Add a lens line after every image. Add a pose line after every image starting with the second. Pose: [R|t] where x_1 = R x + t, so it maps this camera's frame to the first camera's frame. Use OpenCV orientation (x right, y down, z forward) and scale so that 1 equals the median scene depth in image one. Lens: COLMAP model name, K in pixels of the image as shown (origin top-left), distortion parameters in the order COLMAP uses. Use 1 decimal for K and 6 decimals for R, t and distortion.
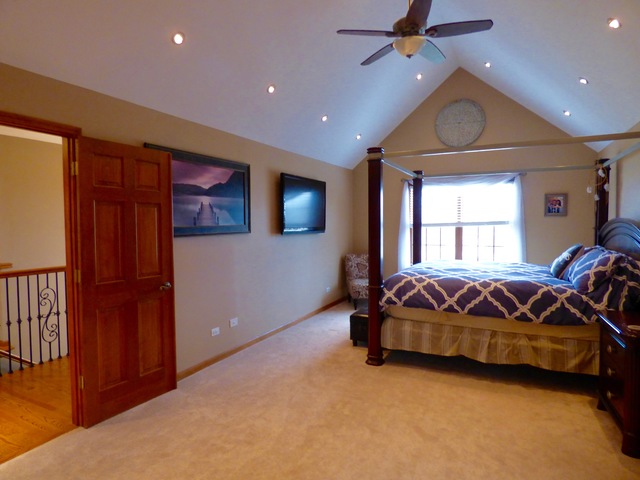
lens RADIAL K [[382.9, 0, 318.7], [0, 382.9, 238.6], [0, 0, 1]] dist [-0.002007, -0.001151]
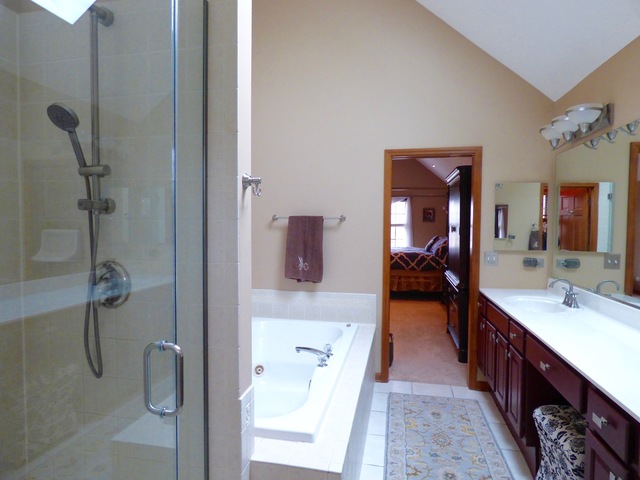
lens RADIAL K [[382.9, 0, 320.8], [0, 382.9, 239.0], [0, 0, 1]] dist [-0.002007, -0.001151]
pose [[0.965692, -0.000274, 0.259689, -0.498247], [0.002380, 0.999967, -0.007795, 0.052764], [-0.259678, 0.008146, 0.965661, -0.901036]]
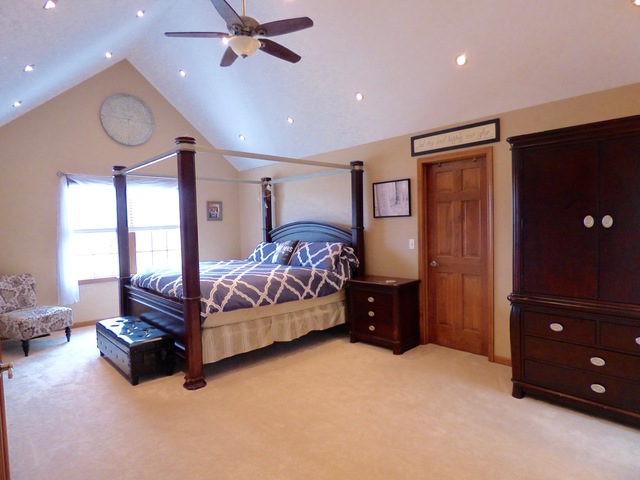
lens RADIAL K [[382.9, 0, 319.6], [0, 382.9, 239.4], [0, 0, 1]] dist [-0.002007, -0.001151]
pose [[0.356820, -0.039236, 0.933349, -0.617674], [0.060681, 0.997981, 0.018755, -0.005956], [-0.932200, 0.049944, 0.358480, 0.463411]]
